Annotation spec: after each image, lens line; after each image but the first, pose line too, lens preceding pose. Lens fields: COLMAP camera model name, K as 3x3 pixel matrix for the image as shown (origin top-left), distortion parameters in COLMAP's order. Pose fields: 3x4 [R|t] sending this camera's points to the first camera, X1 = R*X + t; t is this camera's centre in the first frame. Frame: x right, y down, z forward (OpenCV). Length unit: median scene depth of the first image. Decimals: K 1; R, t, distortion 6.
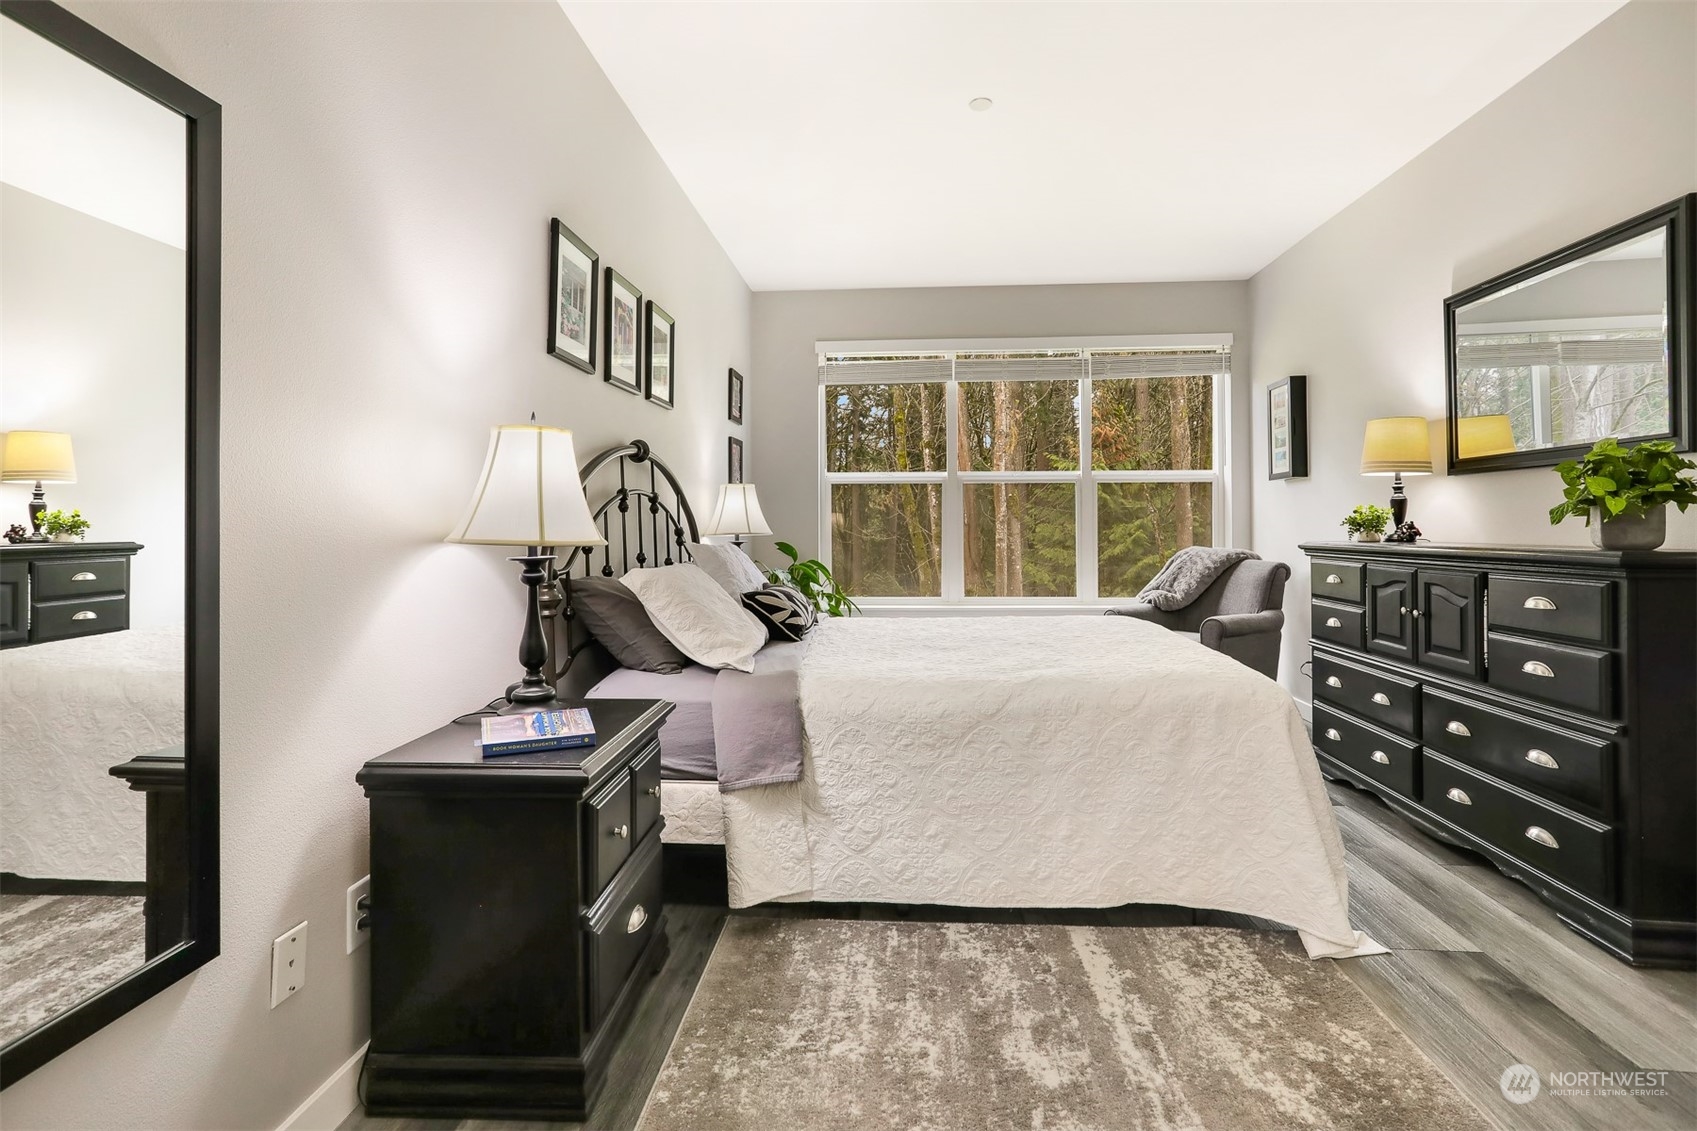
lens RADIAL K [[817.2, 0, 864.0], [0, 817.2, 540.2], [0, 0, 1]] dist [-0.020806, 0.003091]
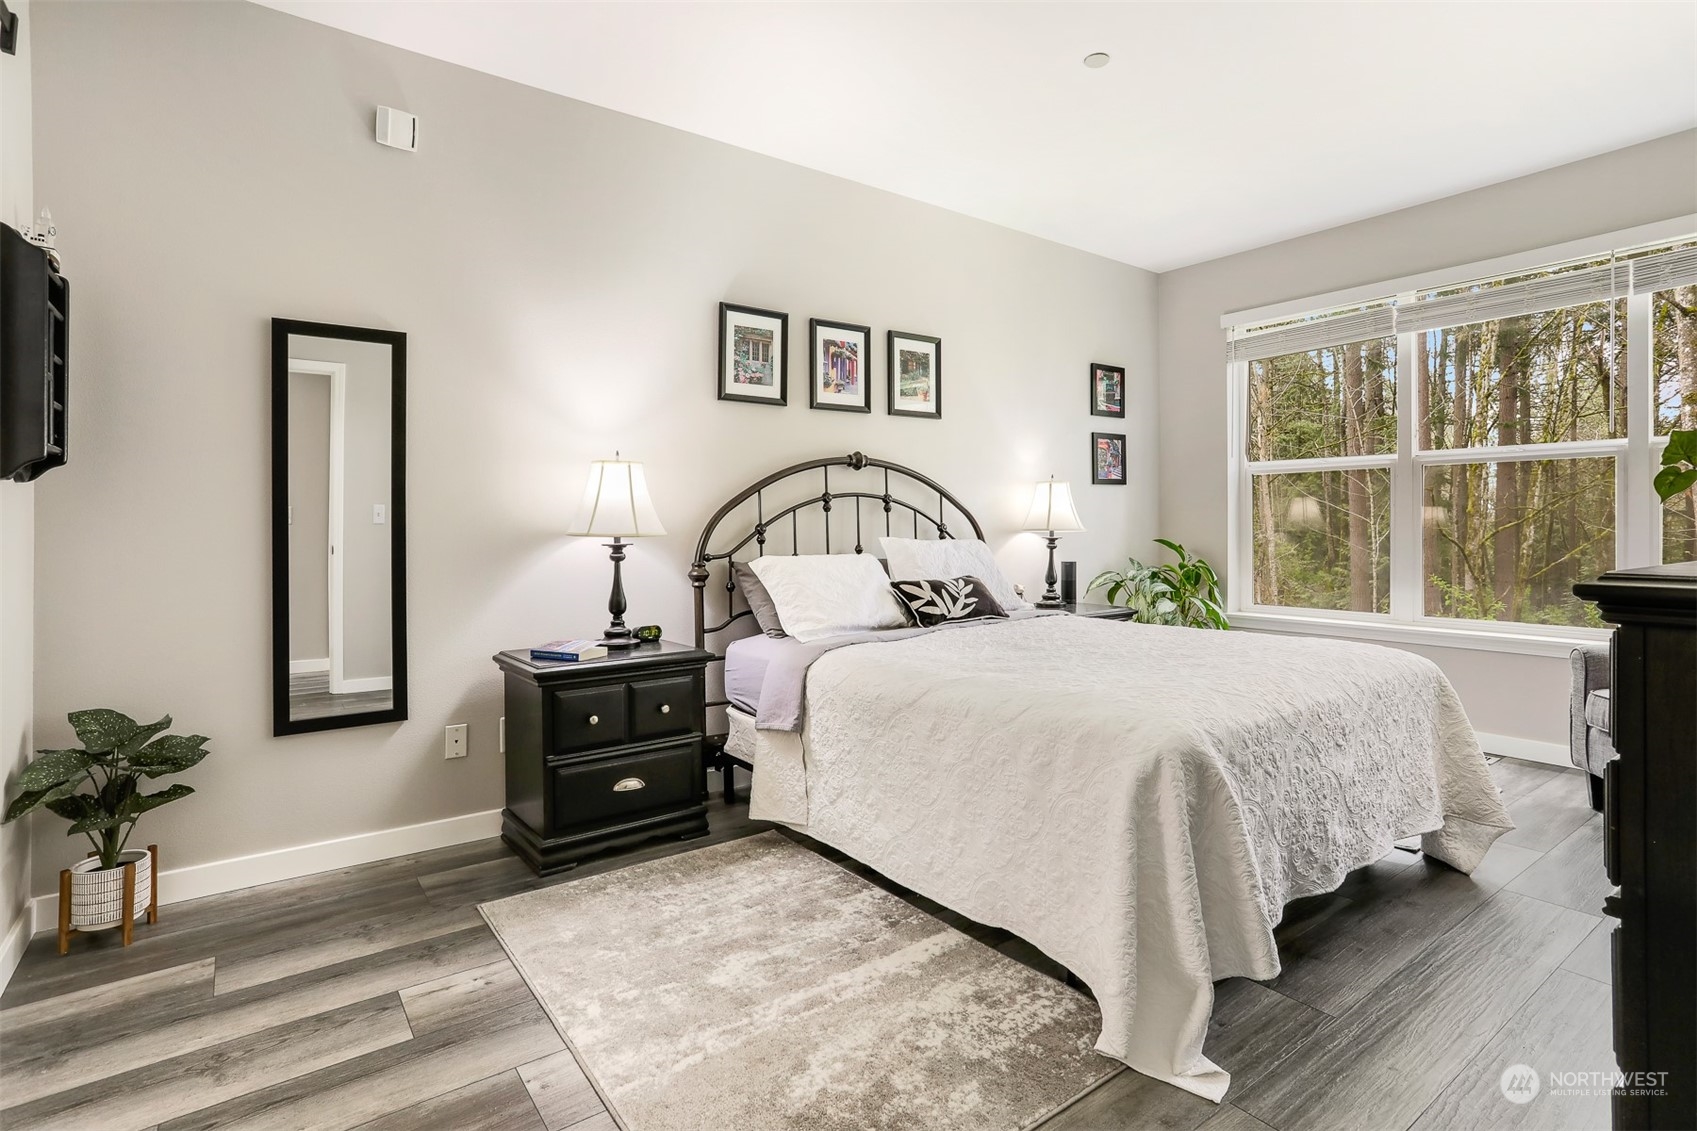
lens RADIAL K [[844.5, 0, 835.4], [0, 844.5, 541.8], [0, 0, 1]] dist [-0.048099, 0.021179]
pose [[0.649518, 0.017386, -0.760148, 0.953004], [-0.012172, 0.999848, 0.012467, -0.006763], [0.760249, 0.001155, 0.649631, 0.236422]]
